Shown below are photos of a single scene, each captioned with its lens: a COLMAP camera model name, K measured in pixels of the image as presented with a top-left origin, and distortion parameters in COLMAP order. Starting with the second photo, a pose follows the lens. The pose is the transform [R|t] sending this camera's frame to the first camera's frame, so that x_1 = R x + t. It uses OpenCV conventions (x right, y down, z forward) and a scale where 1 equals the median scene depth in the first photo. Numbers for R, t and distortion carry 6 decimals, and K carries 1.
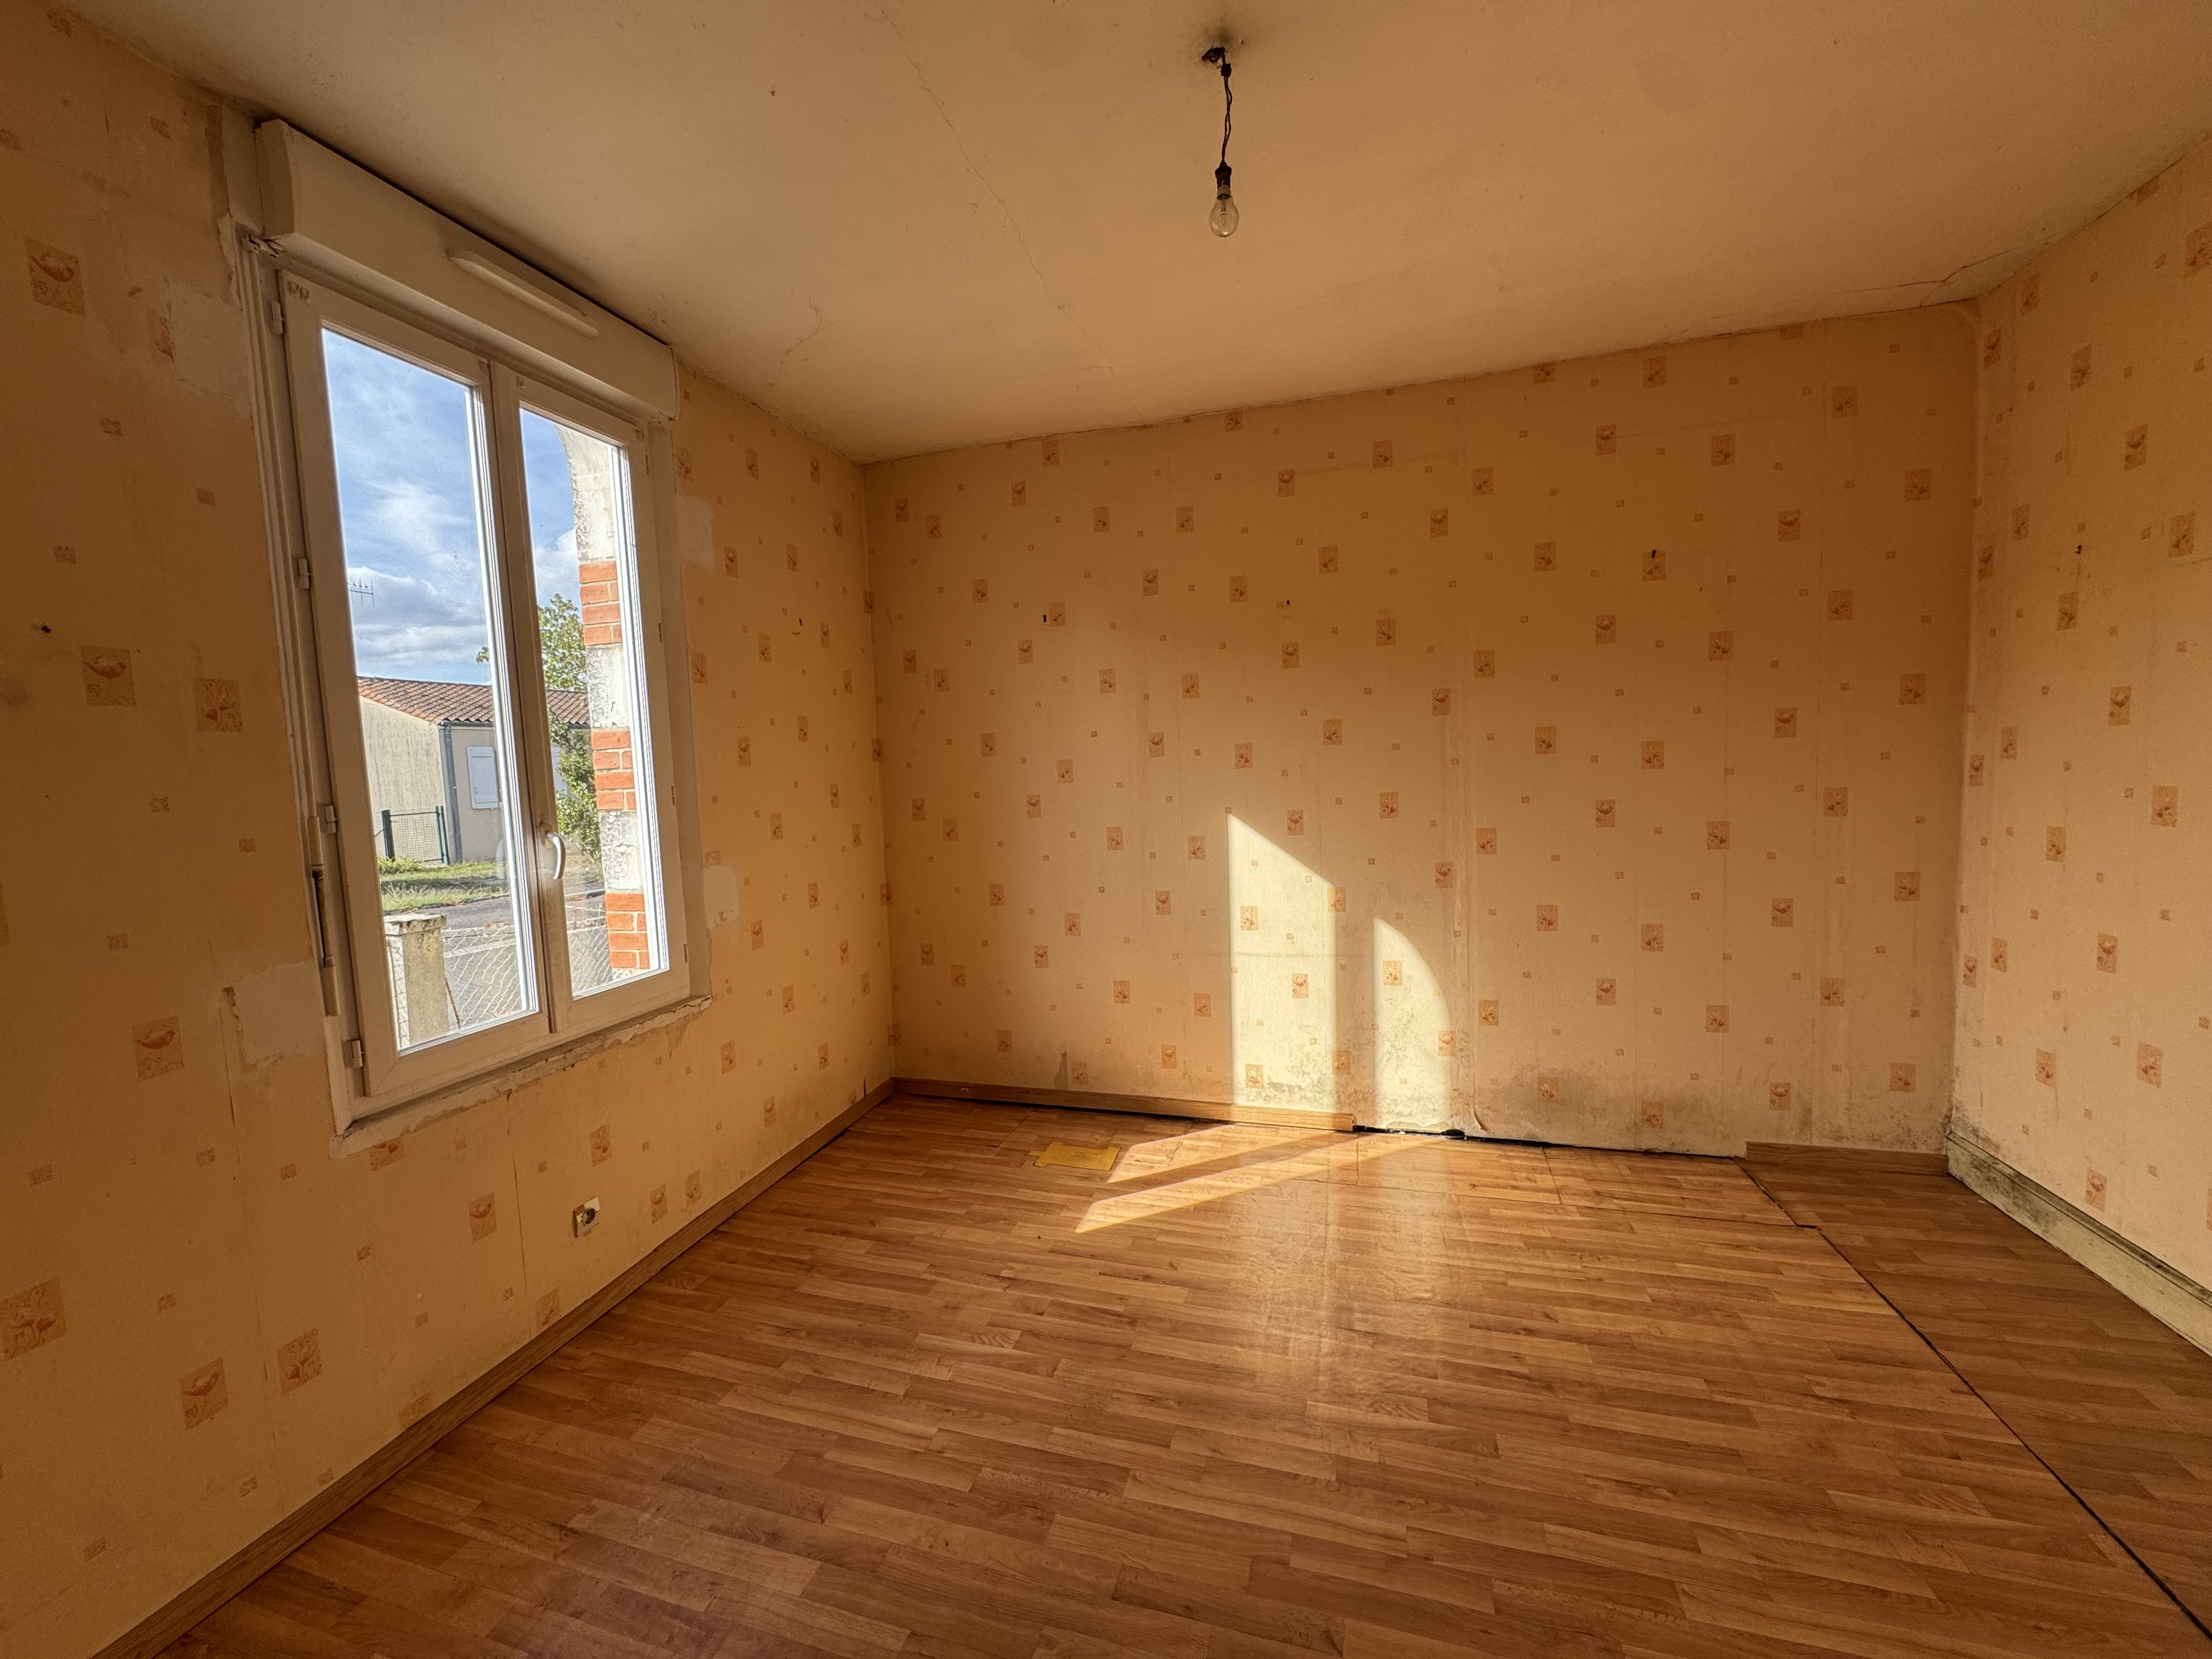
lens RADIAL K [[879.0, 0, 1108.2], [0, 879.0, 832.9], [0, 0, 1]] dist [-0.003523, 0.000424]
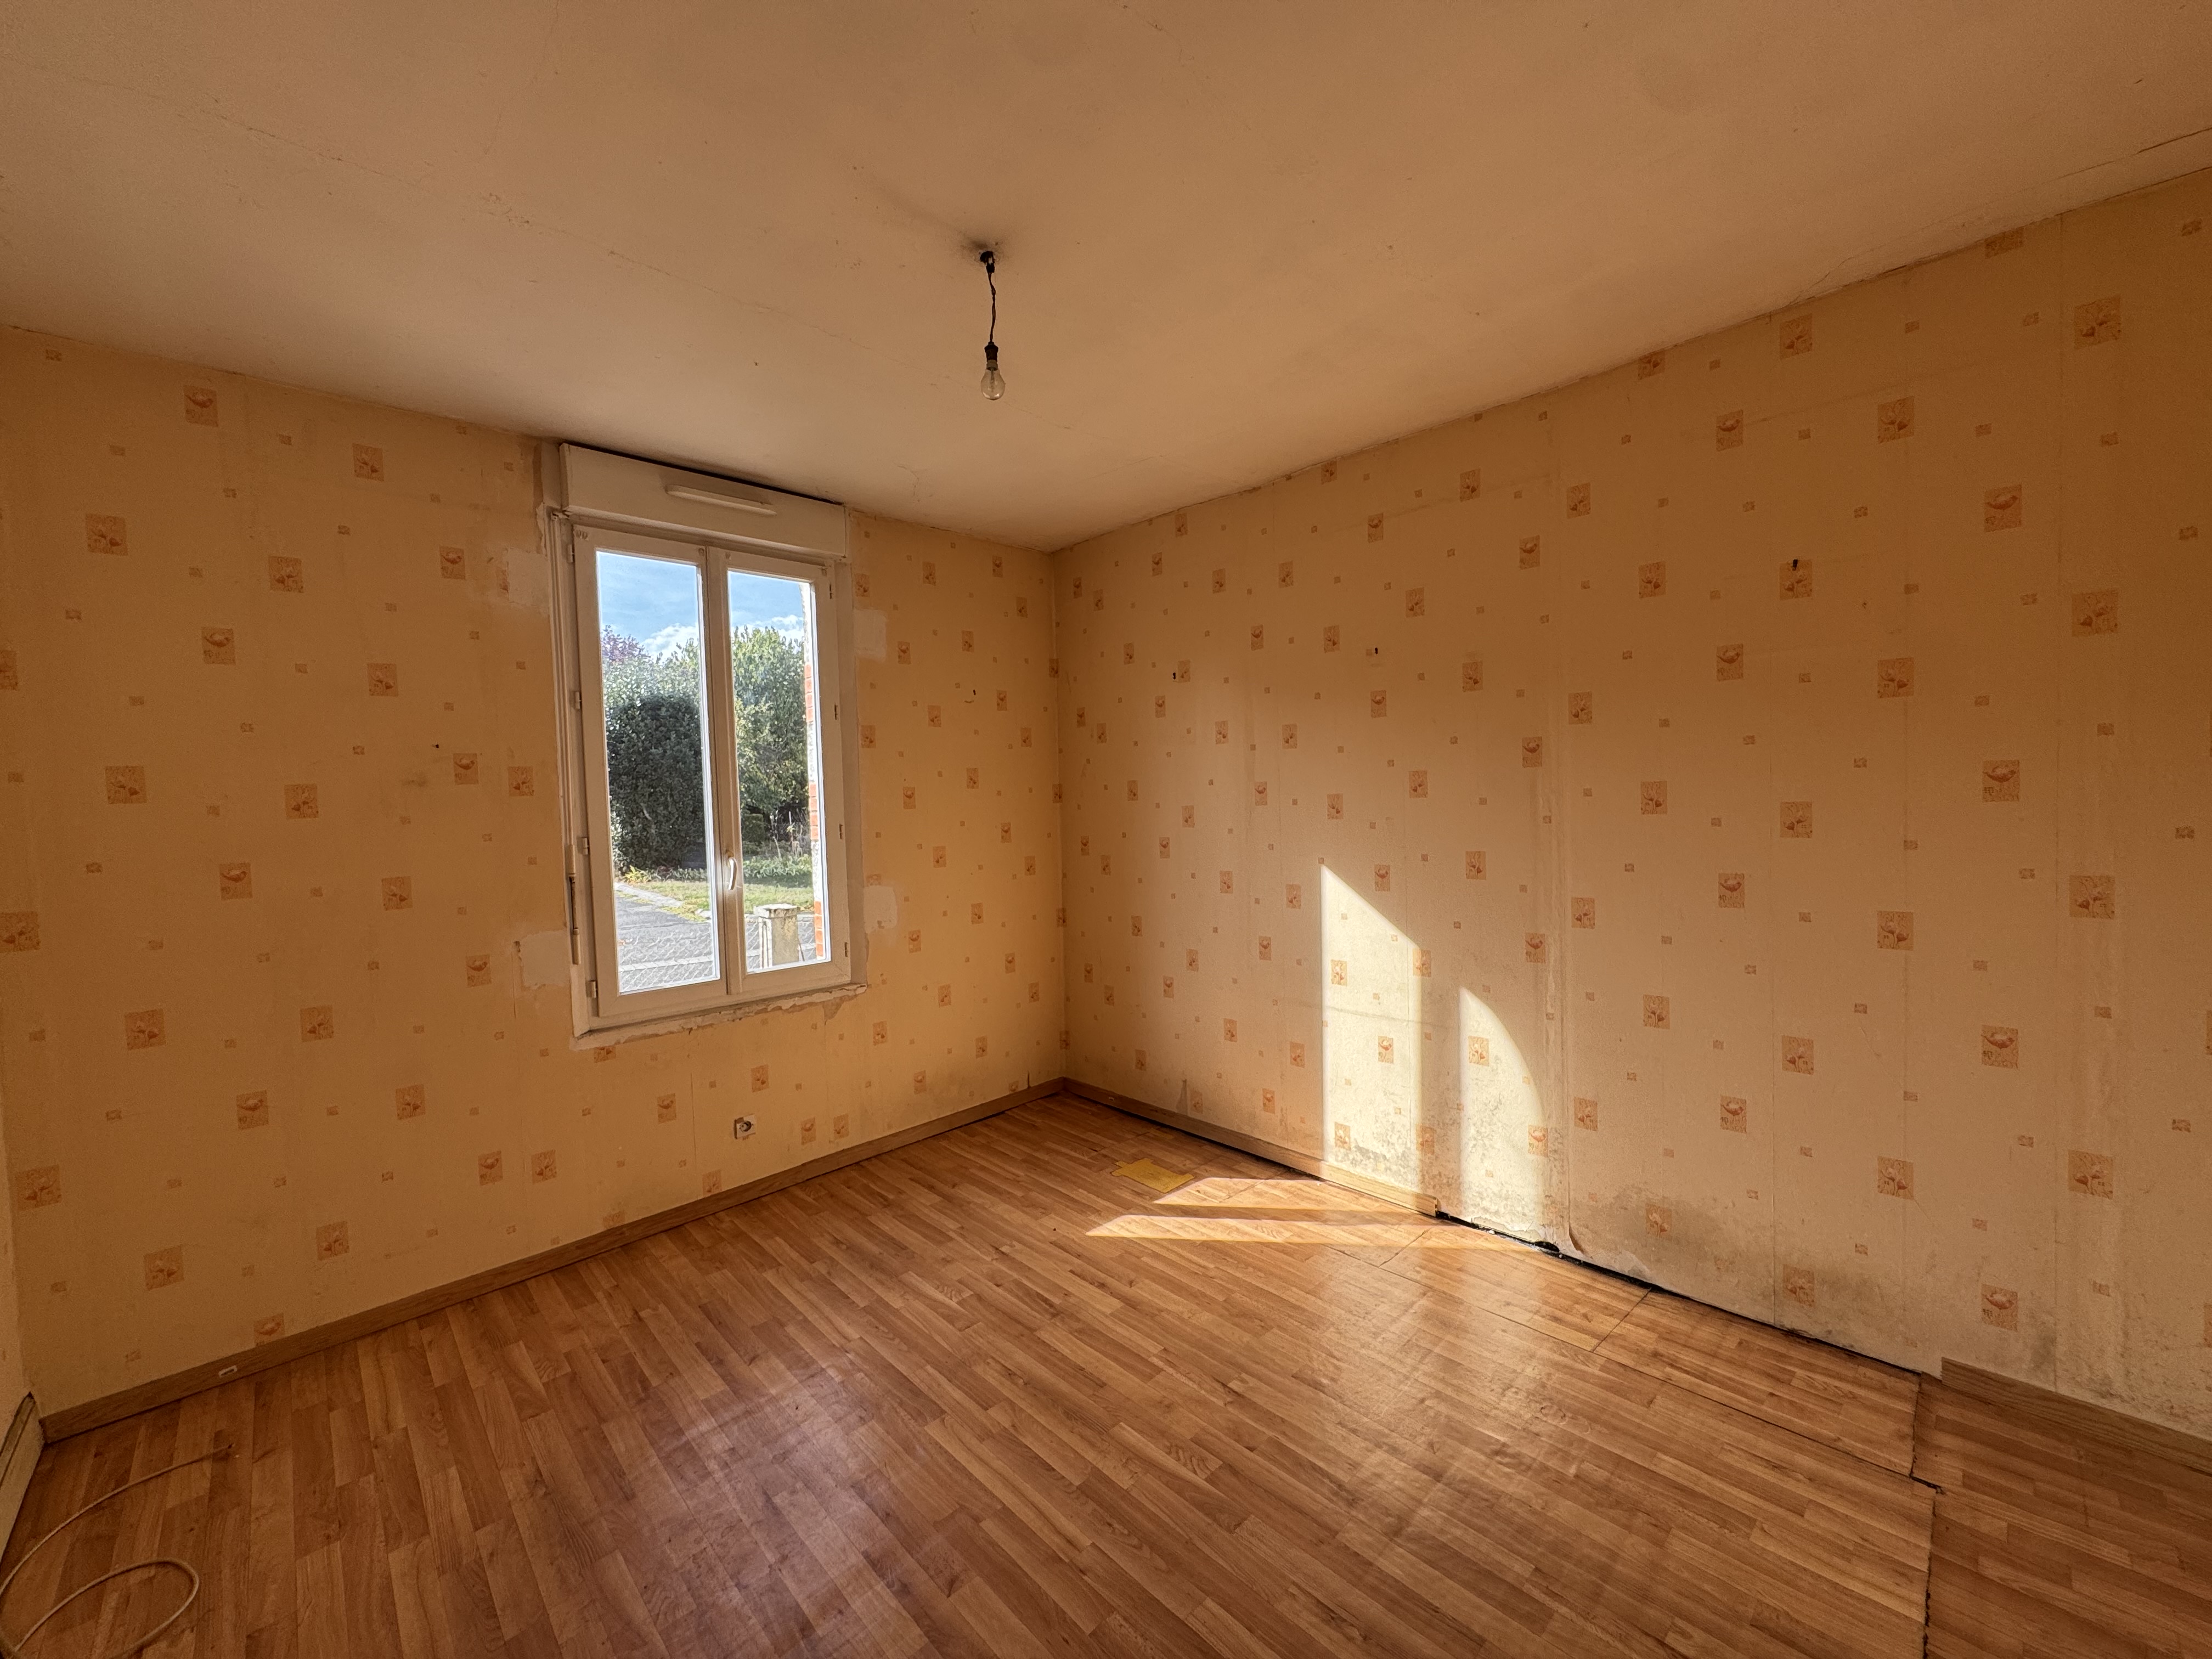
lens RADIAL K [[879.0, 0, 1104.6], [0, 879.0, 834.1], [0, 0, 1]] dist [-0.003523, 0.000424]
pose [[0.869995, 0.035220, -0.491801, 0.488420], [-0.045816, 0.998905, -0.009511, -0.042067], [0.490927, 0.030807, 0.870656, 0.021029]]
